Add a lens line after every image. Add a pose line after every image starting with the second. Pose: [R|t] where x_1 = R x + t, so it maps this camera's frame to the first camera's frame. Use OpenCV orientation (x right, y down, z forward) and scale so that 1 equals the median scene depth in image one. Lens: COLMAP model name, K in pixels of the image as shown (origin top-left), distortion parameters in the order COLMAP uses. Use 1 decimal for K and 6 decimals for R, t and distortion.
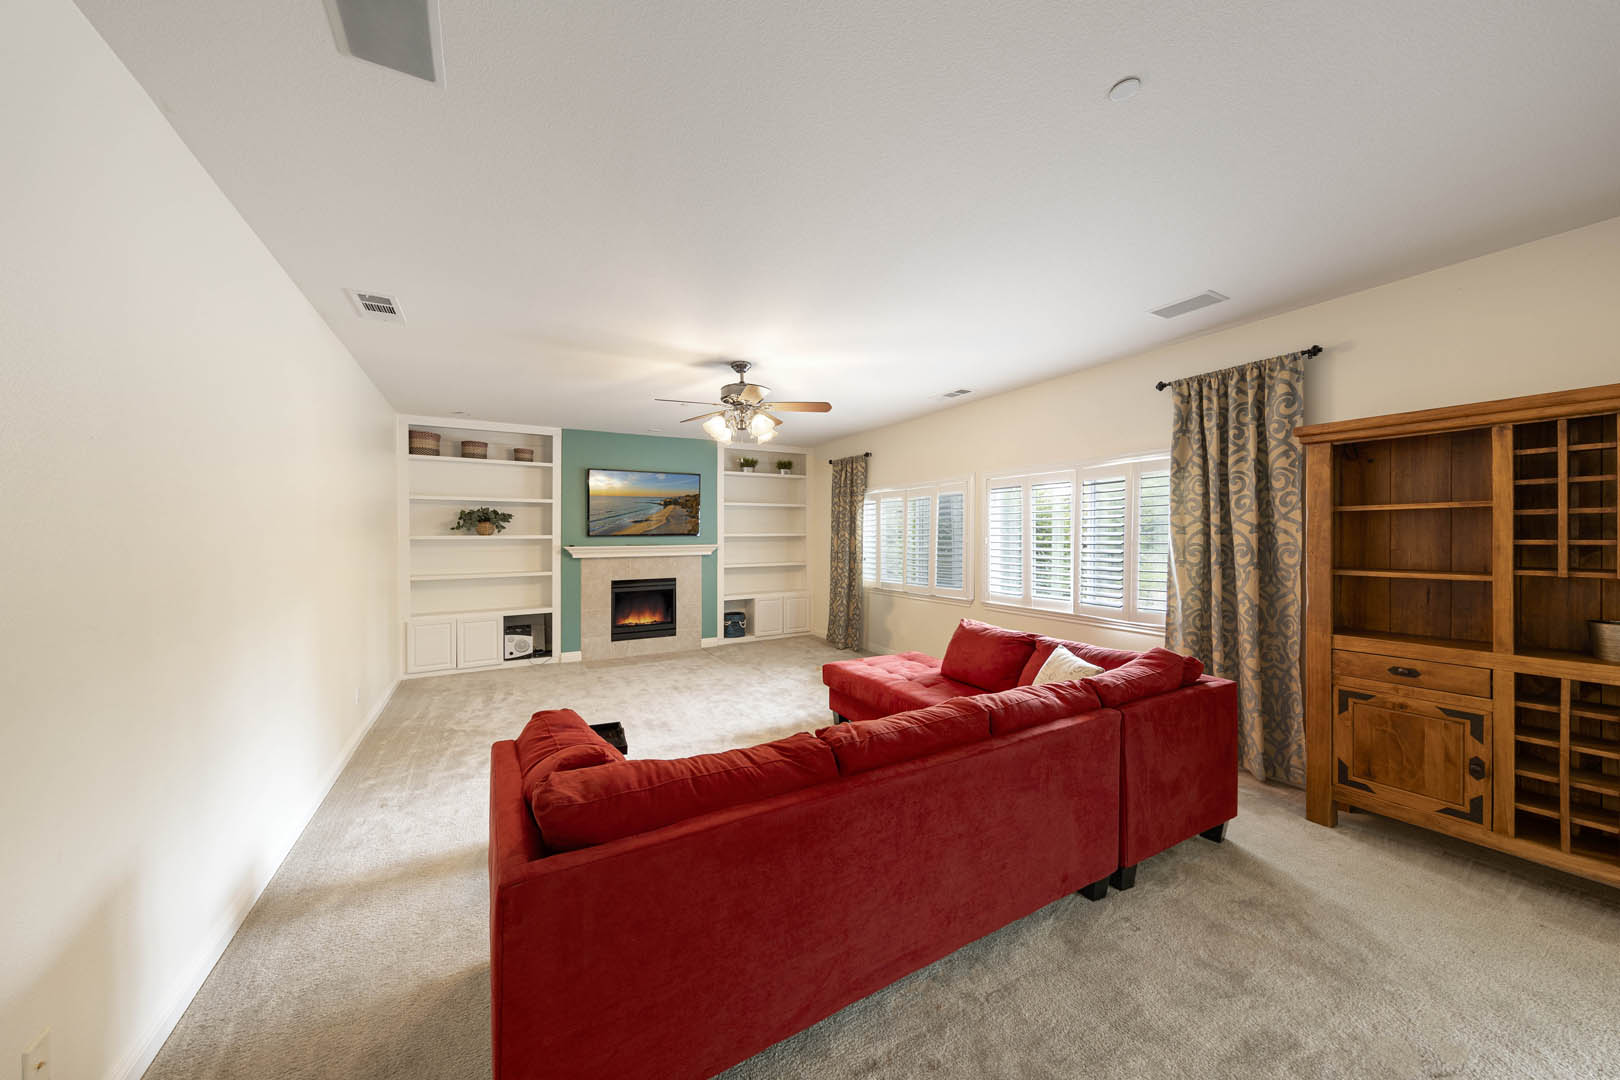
lens RADIAL K [[560.7, 0, 809.6], [0, 560.7, 532.5], [0, 0, 1]] dist [0.000009, 0.000013]
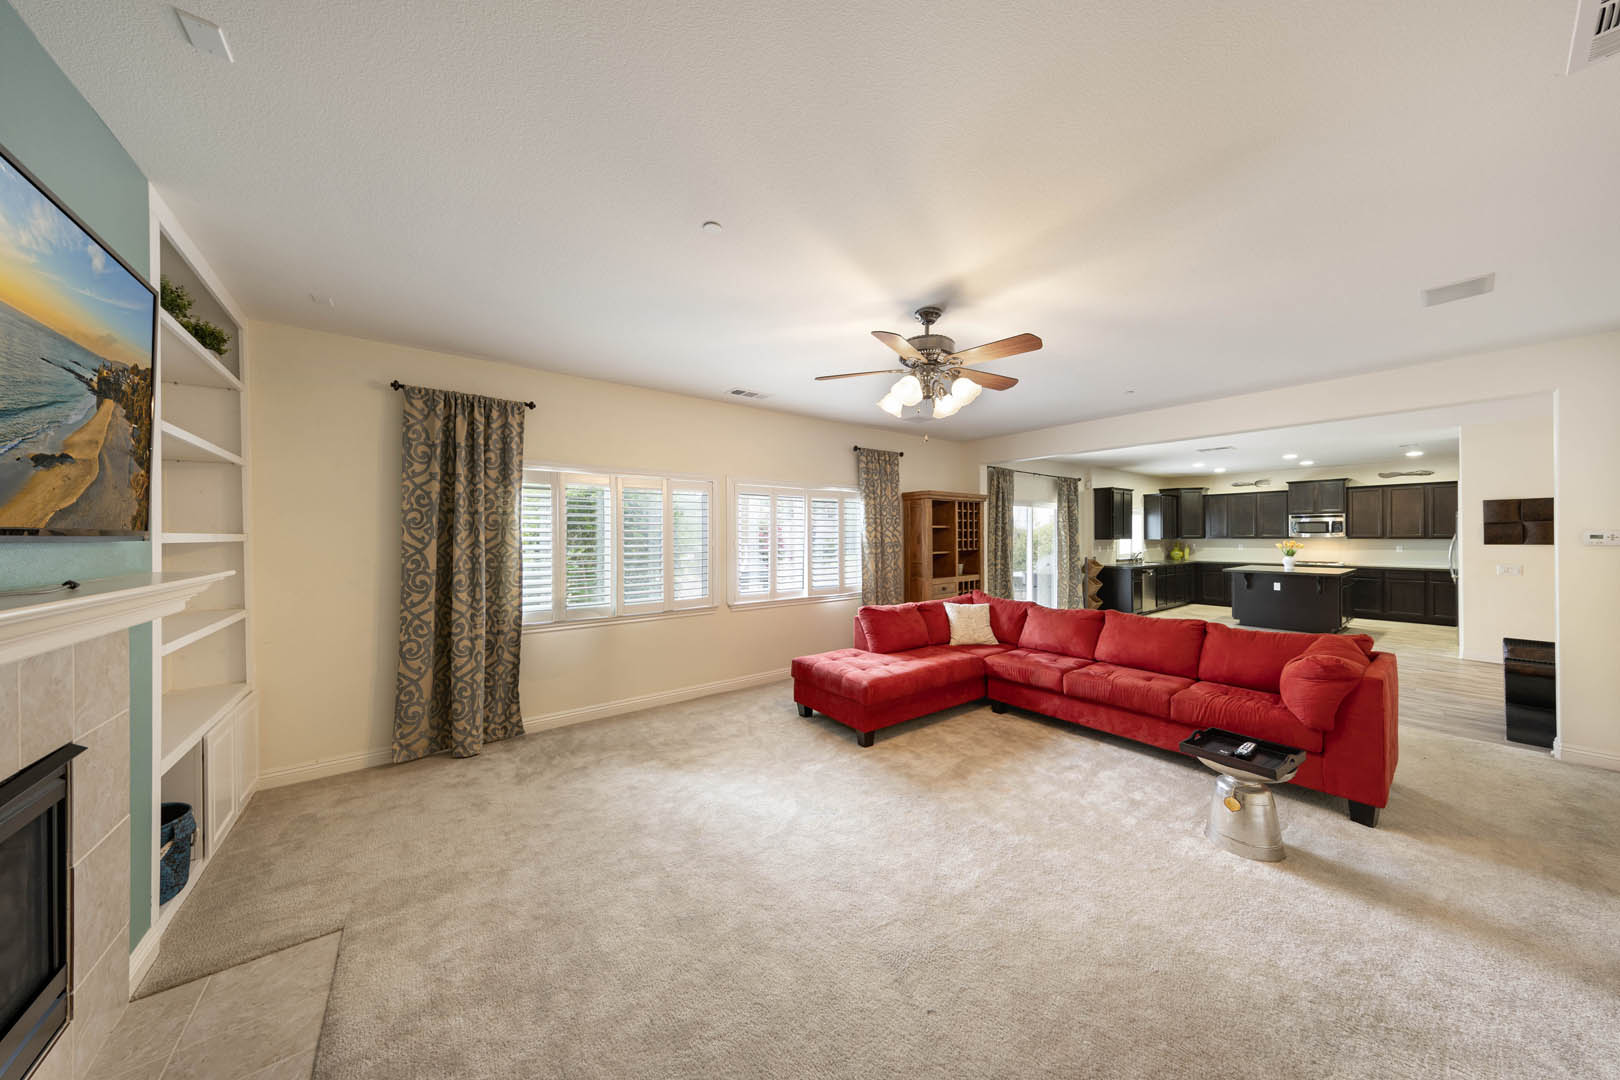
lens RADIAL K [[513.3, 0, 809.1], [0, 513.3, 539.5], [0, 0, 1]] dist [0.000222, -0.000001]
pose [[-0.146178, -0.000519, 0.989258, -0.927861], [0.000714, 1.000000, 0.000630, 0.009356], [-0.989258, 0.000799, -0.146177, 1.480401]]
